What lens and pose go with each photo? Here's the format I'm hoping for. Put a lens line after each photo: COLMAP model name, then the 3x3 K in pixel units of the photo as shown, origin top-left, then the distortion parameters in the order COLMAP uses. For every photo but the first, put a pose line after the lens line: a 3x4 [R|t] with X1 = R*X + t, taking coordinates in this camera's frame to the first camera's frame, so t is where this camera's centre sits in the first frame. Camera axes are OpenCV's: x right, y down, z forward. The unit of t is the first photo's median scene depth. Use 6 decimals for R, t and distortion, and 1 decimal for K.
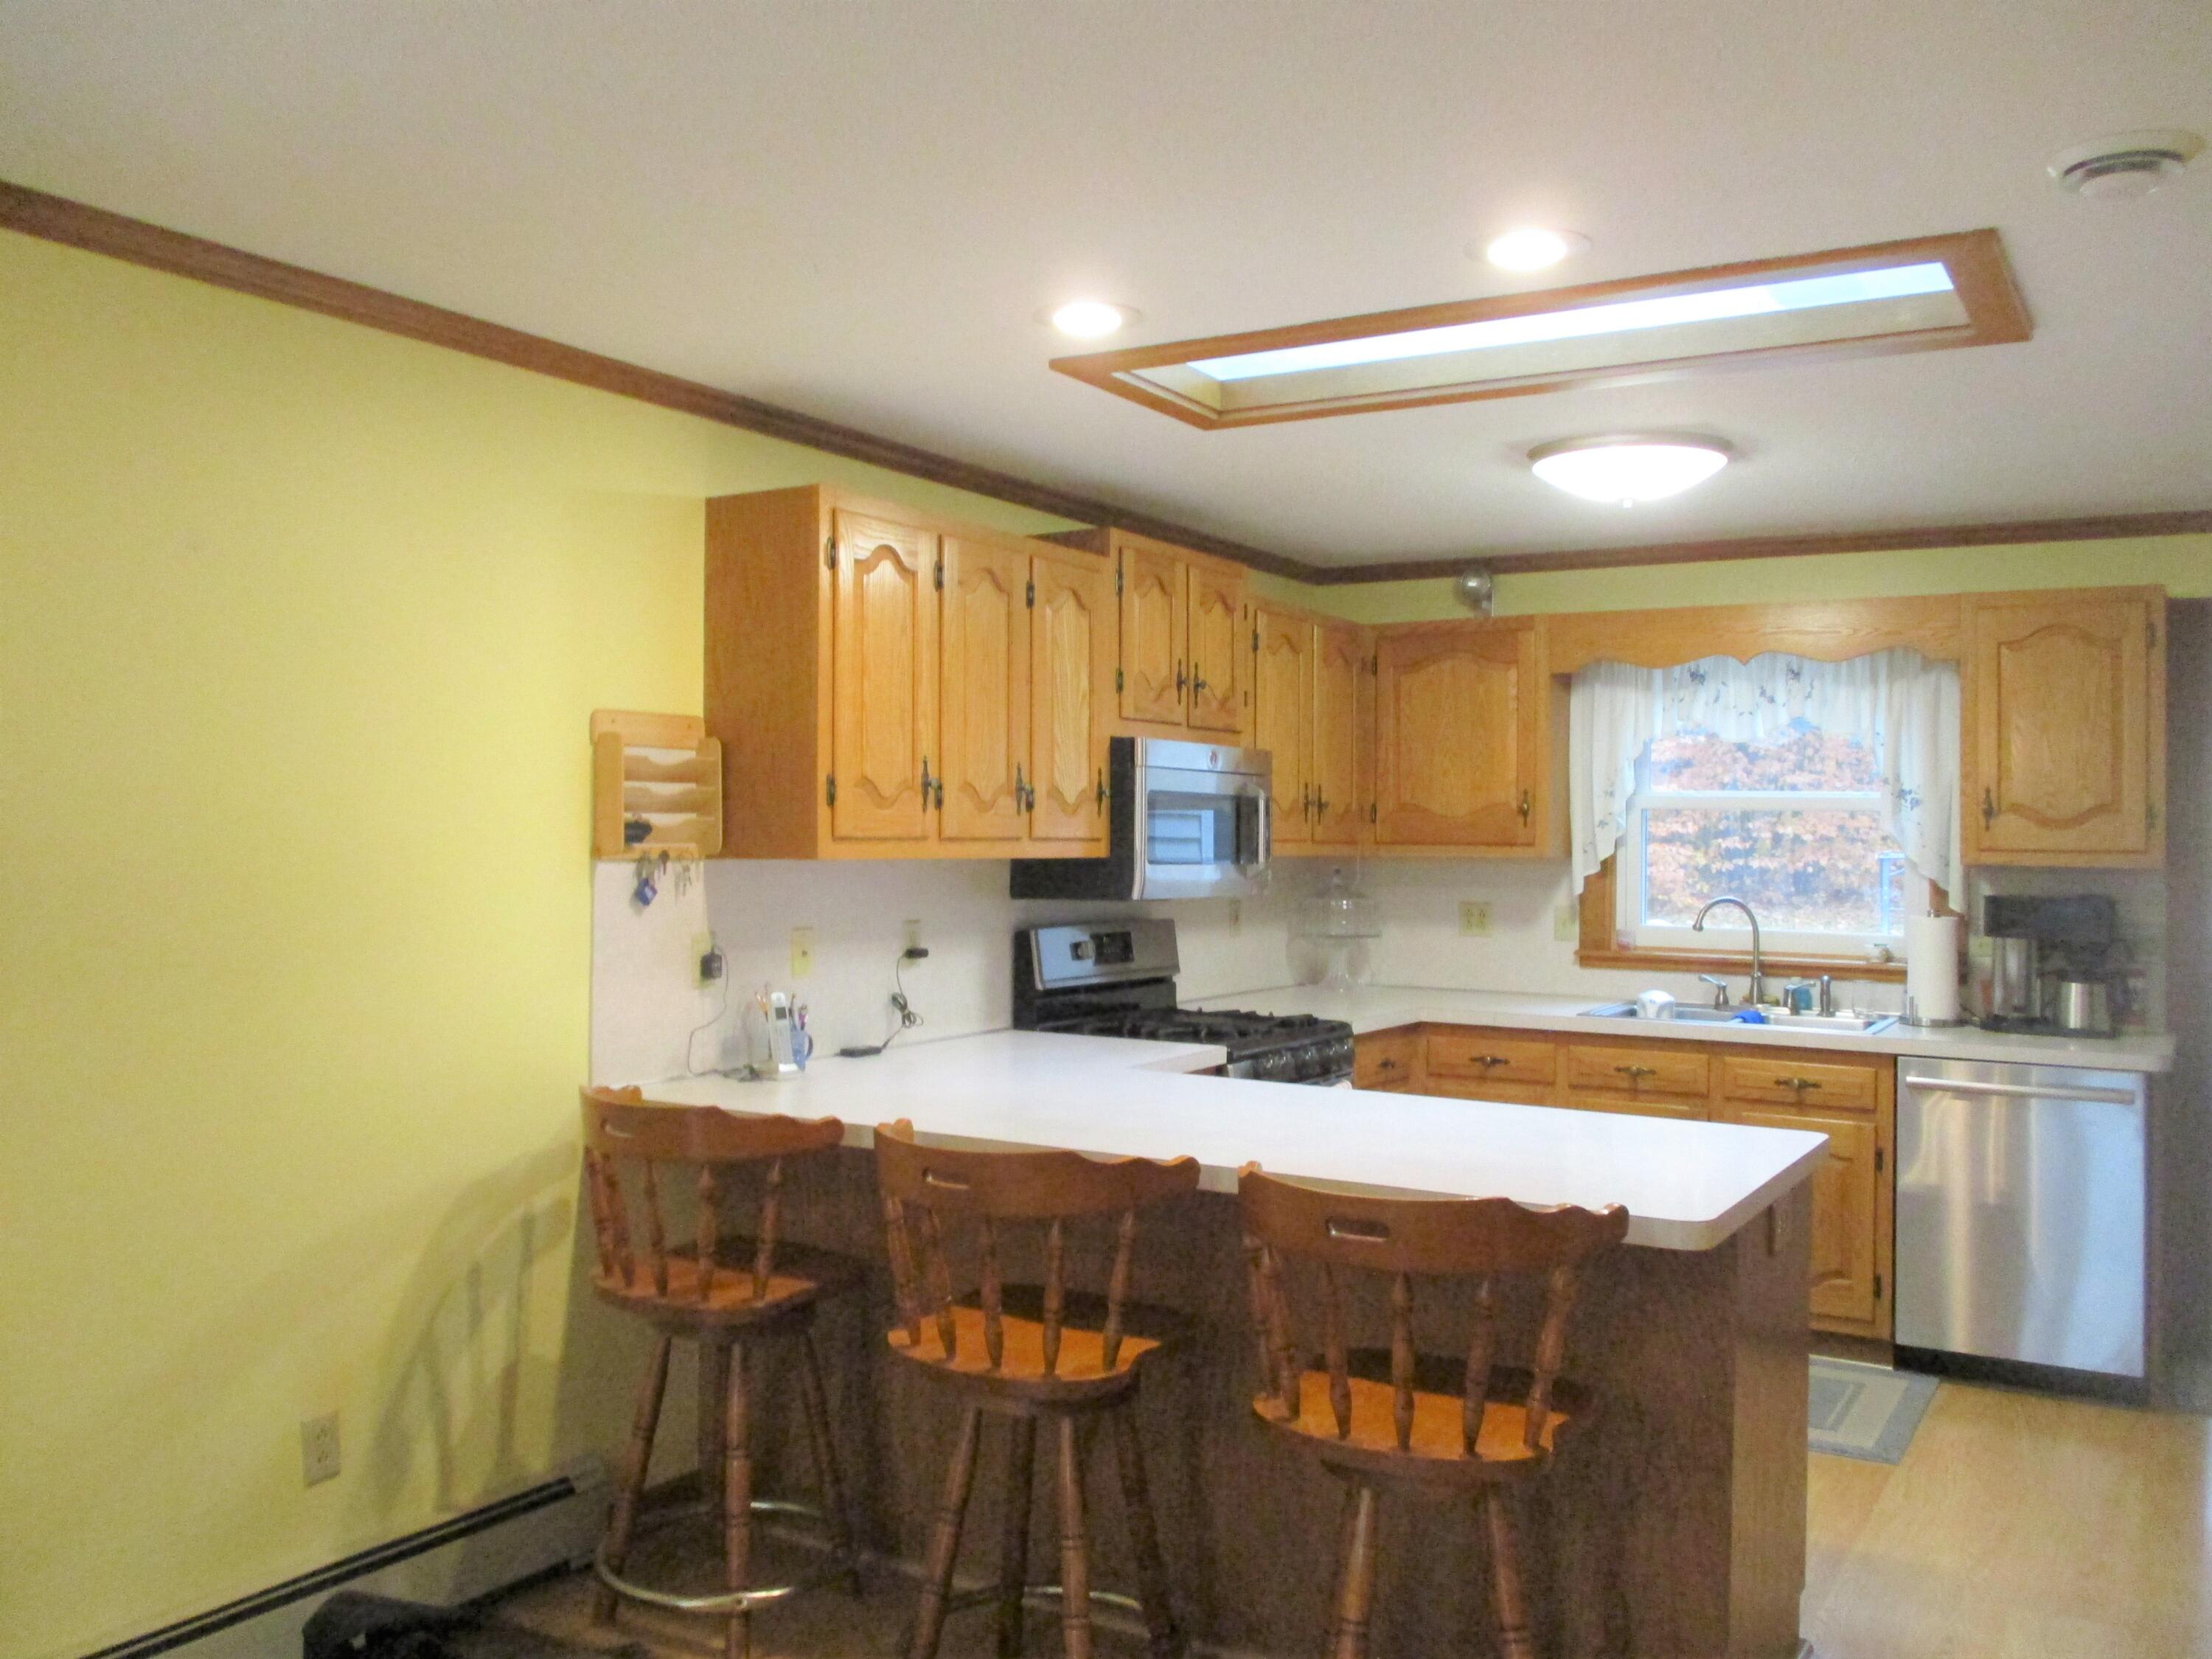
lens RADIAL K [[1845.8, 0, 1111.5], [0, 1845.8, 800.5], [0, 0, 1]] dist [-0.035156, 0.012884]
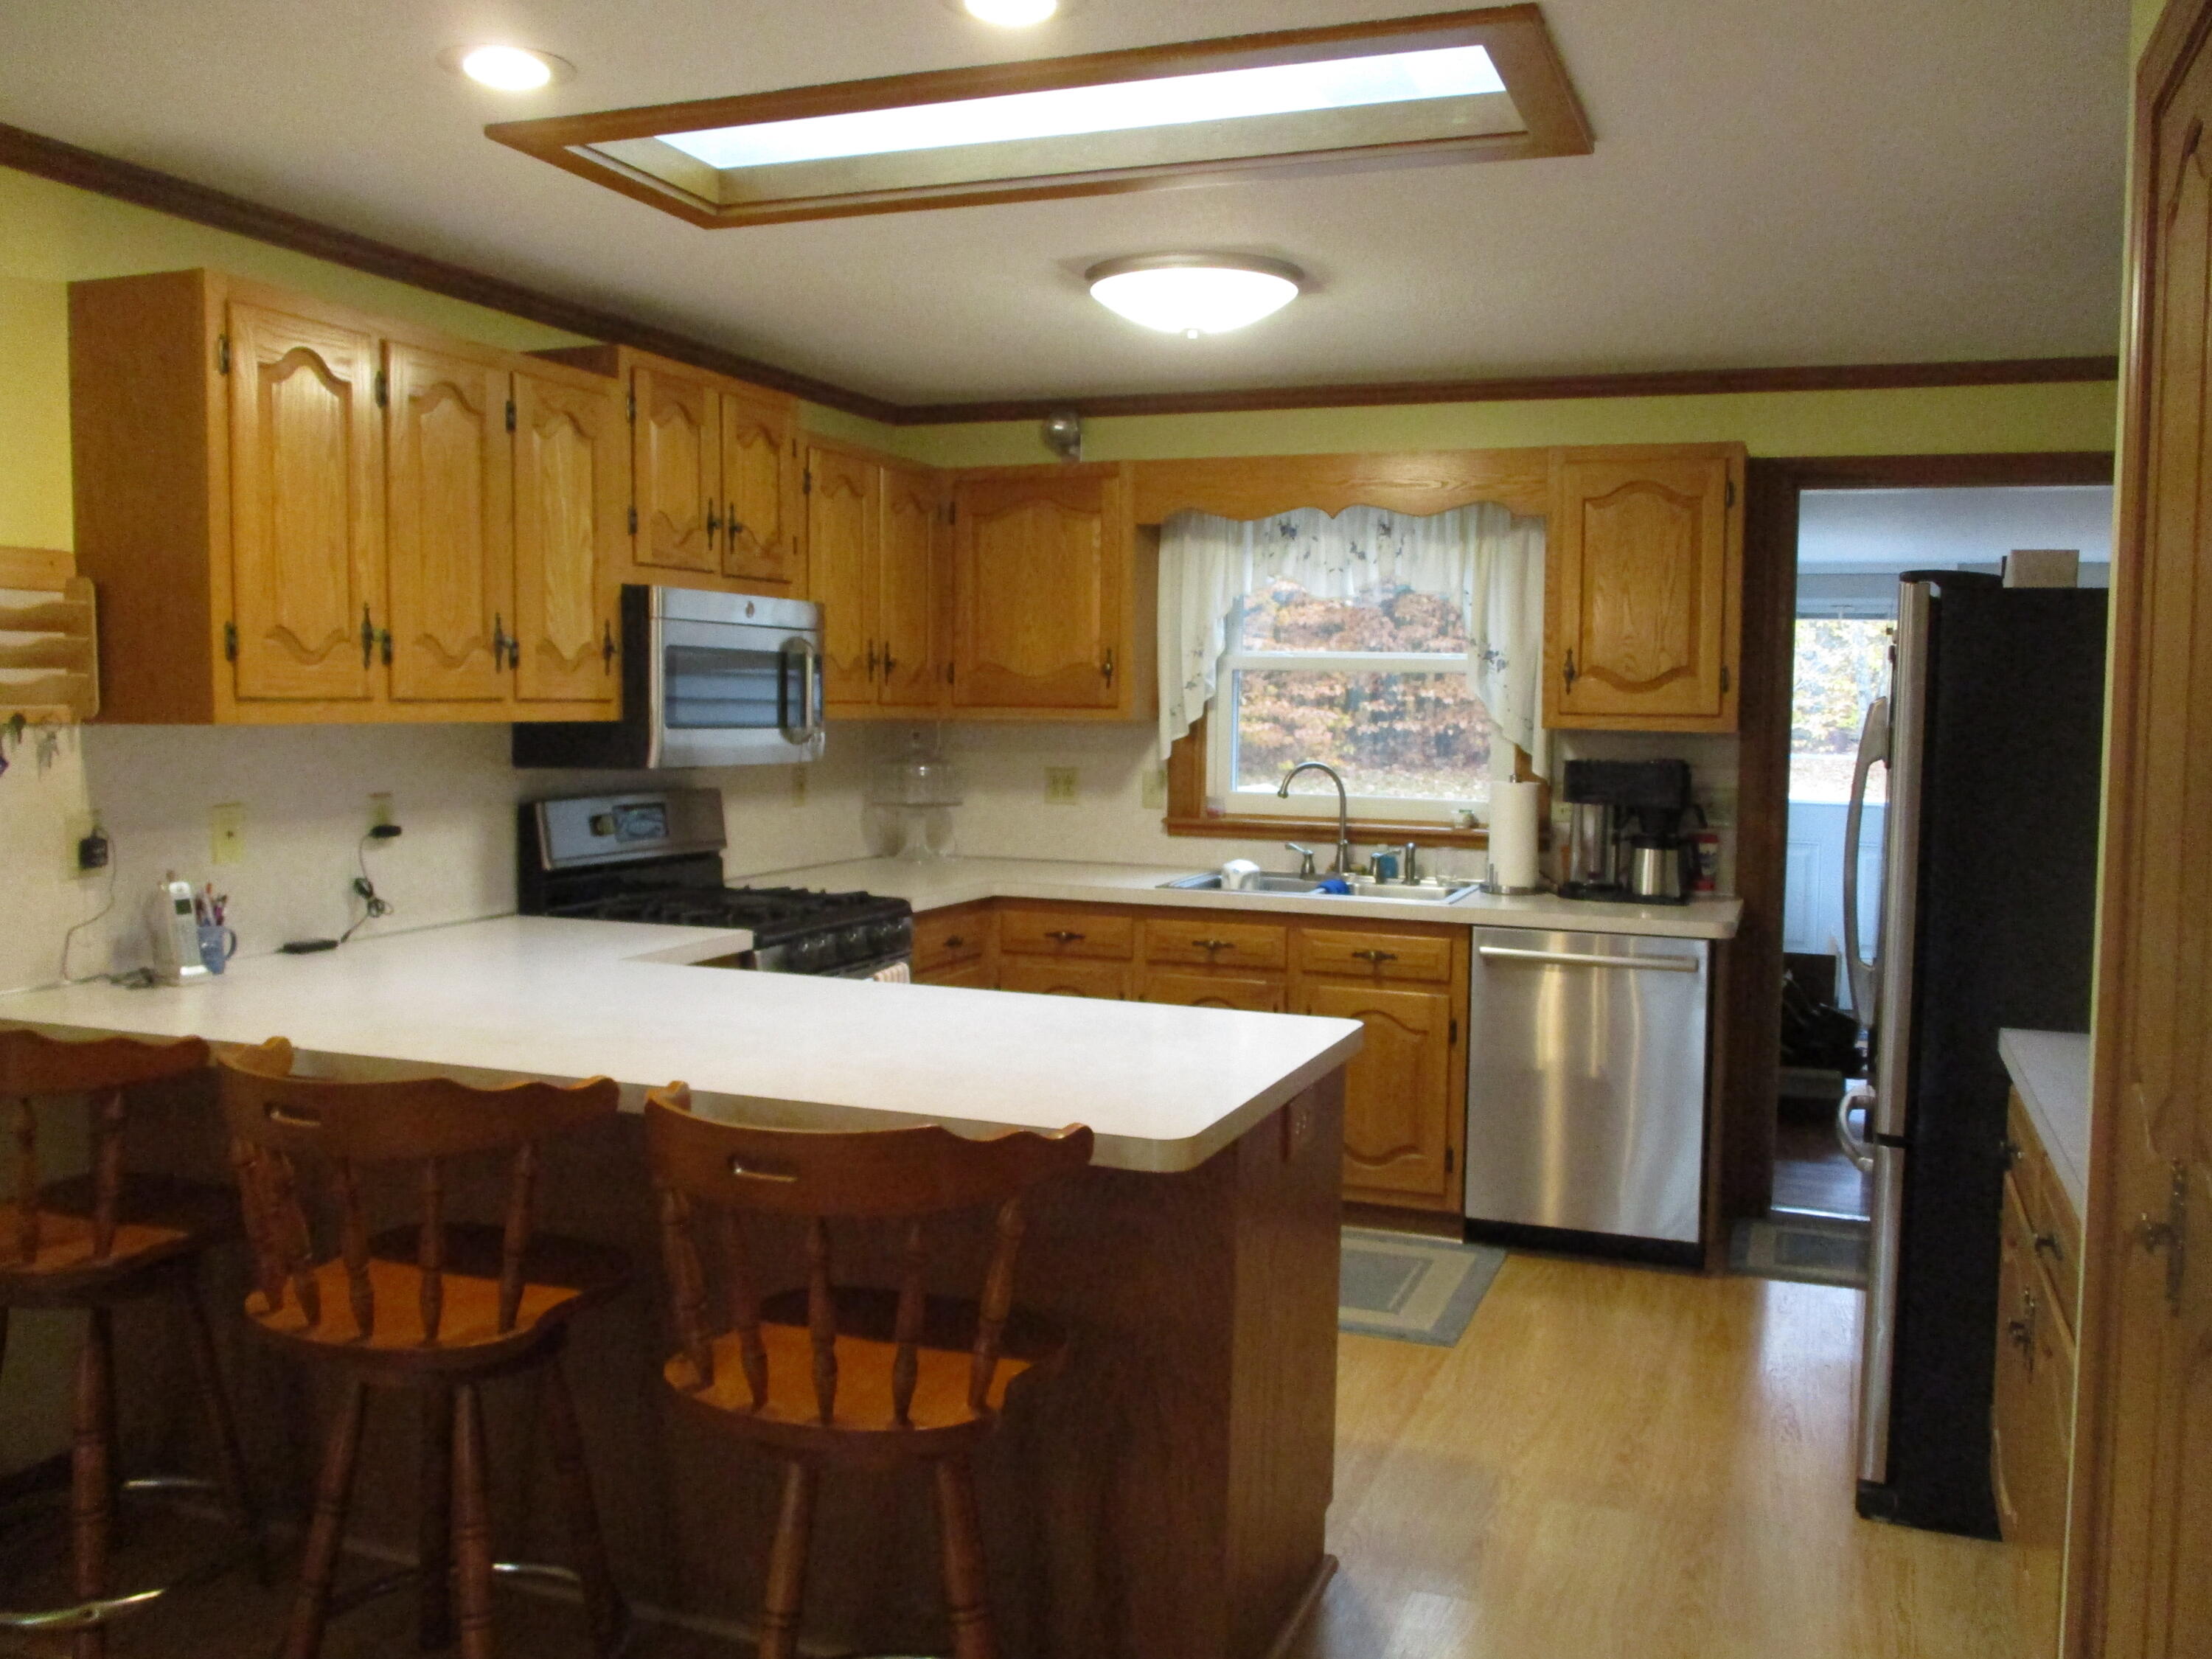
lens RADIAL K [[1845.8, 0, 1111.5], [0, 1845.8, 800.5], [0, 0, 1]] dist [-0.035156, 0.012884]
pose [[0.984608, -0.007719, 0.174609, 0.076432], [-0.005310, 0.997242, 0.074030, 0.002220], [-0.174699, -0.073817, 0.981851, 0.087453]]
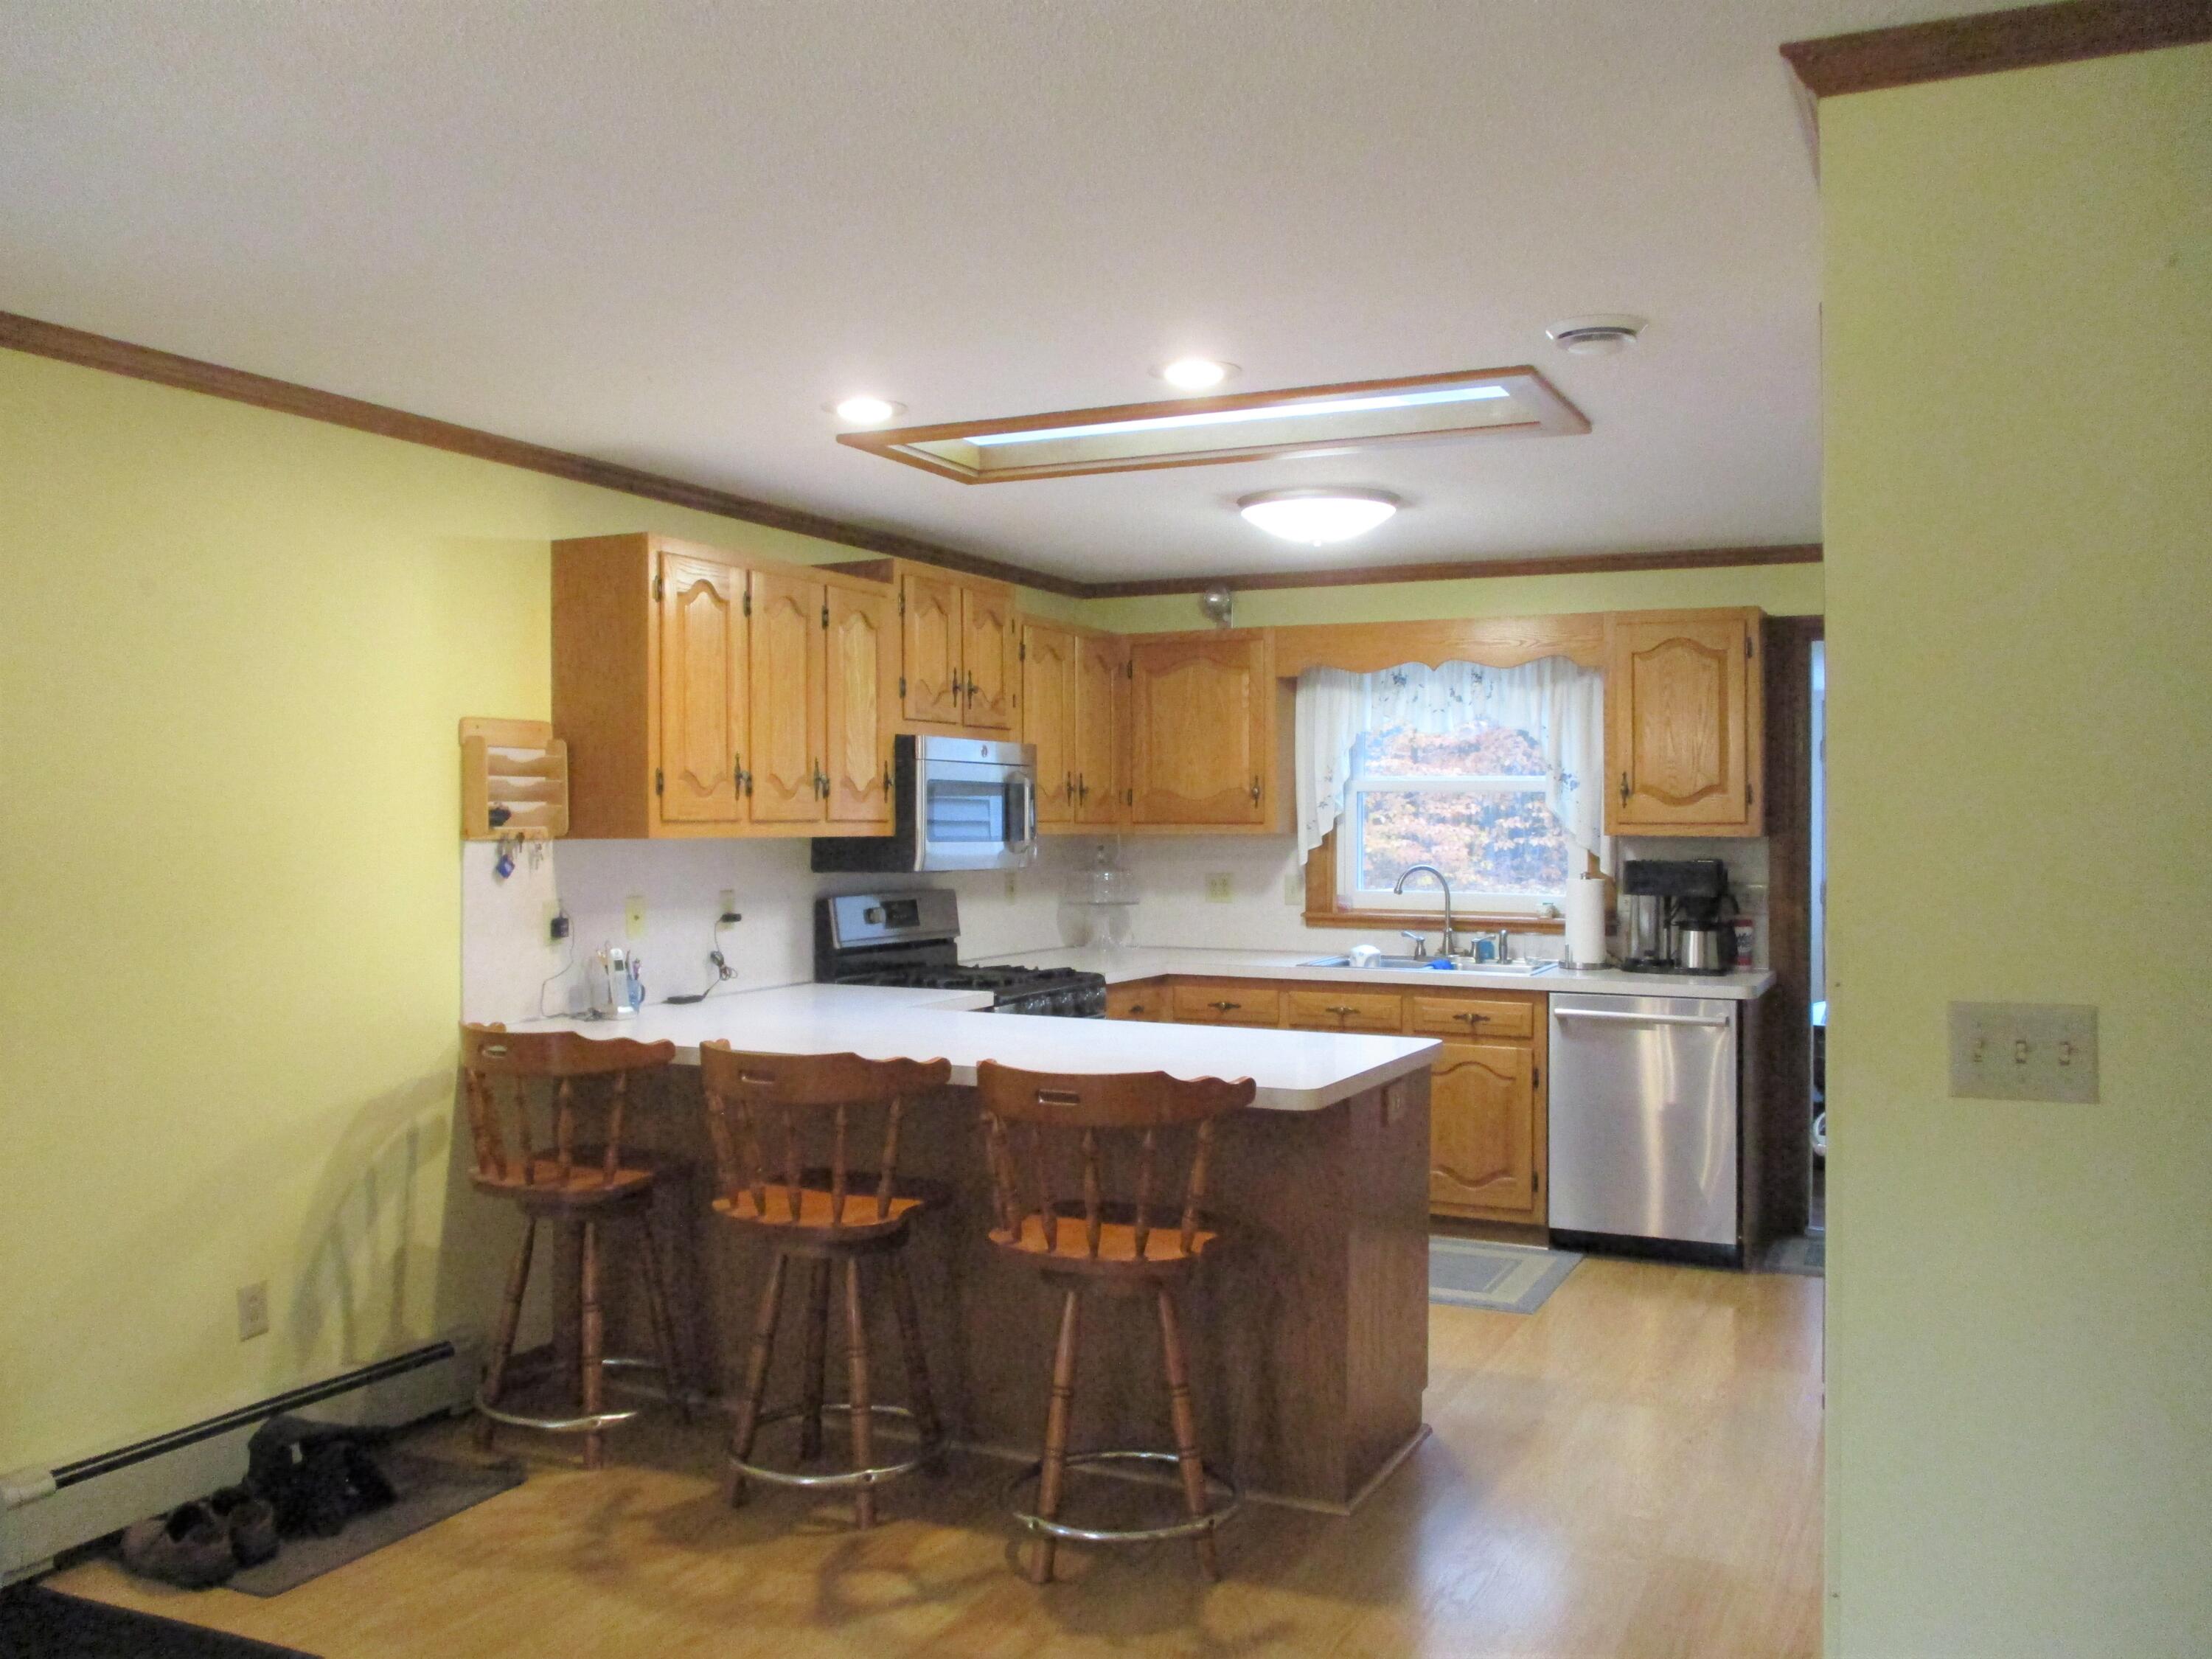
lens RADIAL K [[1853.9, 0, 1141.4], [0, 1853.9, 792.9], [0, 0, 1]] dist [-0.027403, 0.003894]
pose [[0.993356, -0.007703, 0.114828, 0.019837], [0.007253, 0.999964, 0.004339, -0.000997], [-0.114857, -0.003477, 0.993376, -0.208138]]
